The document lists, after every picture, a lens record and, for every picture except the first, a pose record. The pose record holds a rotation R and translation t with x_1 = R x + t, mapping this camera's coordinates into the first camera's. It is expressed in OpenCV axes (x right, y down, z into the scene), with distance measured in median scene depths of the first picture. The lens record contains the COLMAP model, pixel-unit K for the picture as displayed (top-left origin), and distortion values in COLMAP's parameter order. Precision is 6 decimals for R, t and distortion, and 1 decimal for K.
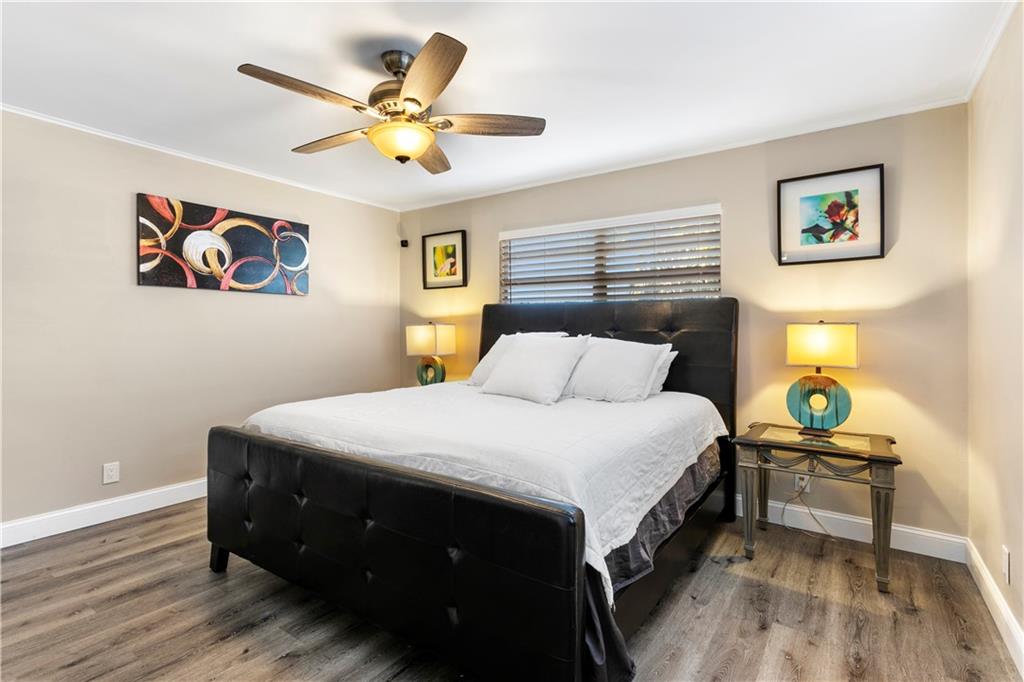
lens RADIAL K [[489.3, 0, 511.1], [0, 489.3, 335.9], [0, 0, 1]] dist [-0.001598, 0.000716]
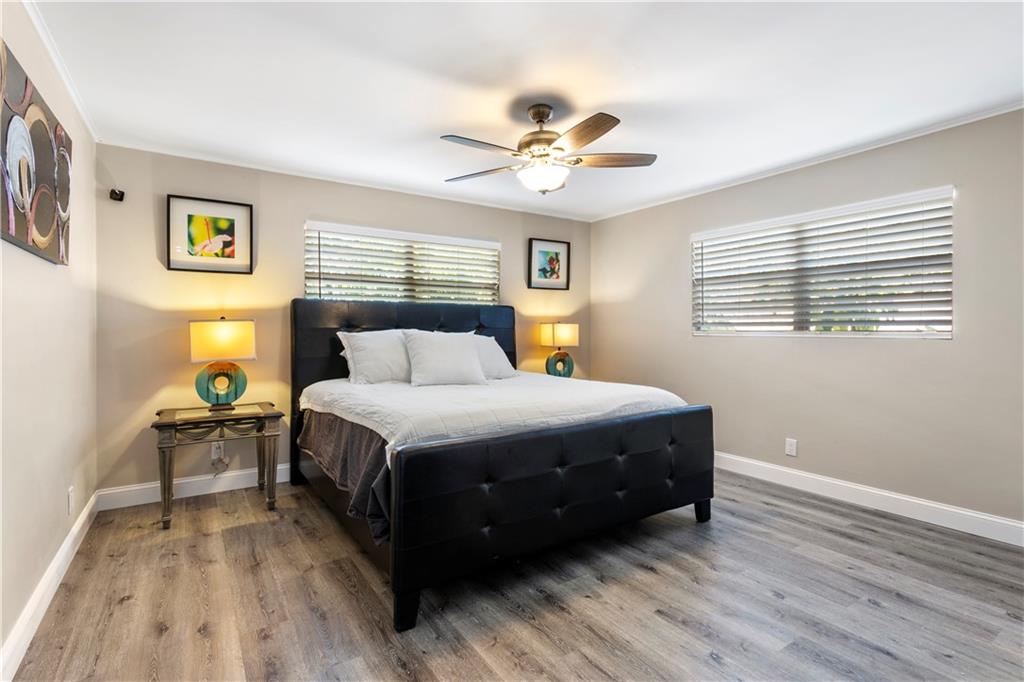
lens RADIAL K [[489.3, 0, 508.3], [0, 489.3, 334.1], [0, 0, 1]] dist [-0.001598, 0.000716]
pose [[0.376283, -0.014093, 0.926398, -1.028713], [0.011637, 0.999877, 0.010484, -0.005572], [-0.926432, 0.006836, 0.376401, 0.437015]]
